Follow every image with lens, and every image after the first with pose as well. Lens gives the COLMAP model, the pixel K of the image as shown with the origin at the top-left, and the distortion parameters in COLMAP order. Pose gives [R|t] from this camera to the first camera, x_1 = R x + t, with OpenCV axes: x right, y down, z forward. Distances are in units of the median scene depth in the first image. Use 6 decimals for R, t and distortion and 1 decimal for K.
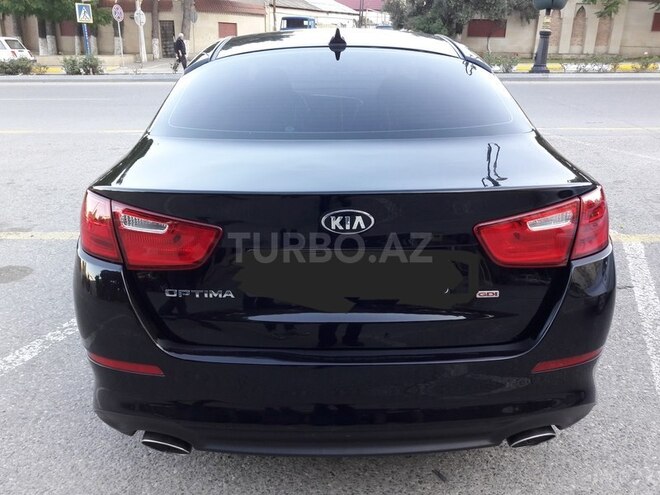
lens RADIAL K [[535.3, 0, 330.4], [0, 535.3, 249.7], [0, 0, 1]] dist [-0.004306, -0.008762]
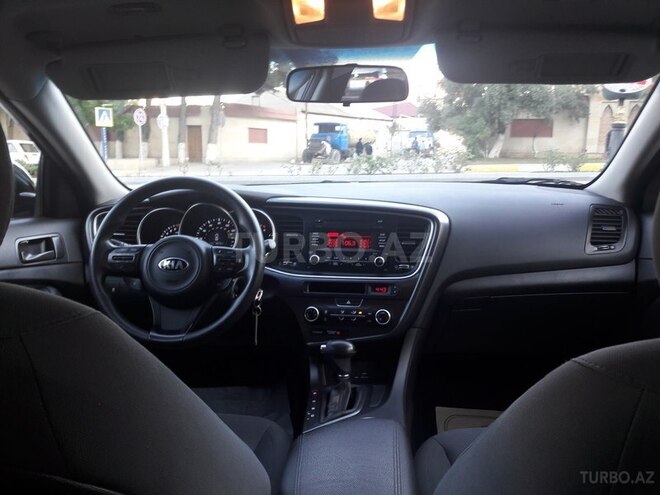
lens RADIAL K [[535.3, 0, 331.0], [0, 535.3, 248.3], [0, 0, 1]] dist [-0.004306, -0.008762]
pose [[0.998166, 0.001328, -0.060524, 0.001767], [-0.012675, 0.982185, -0.187487, -0.031457], [0.059197, 0.187910, 0.980401, 0.108697]]
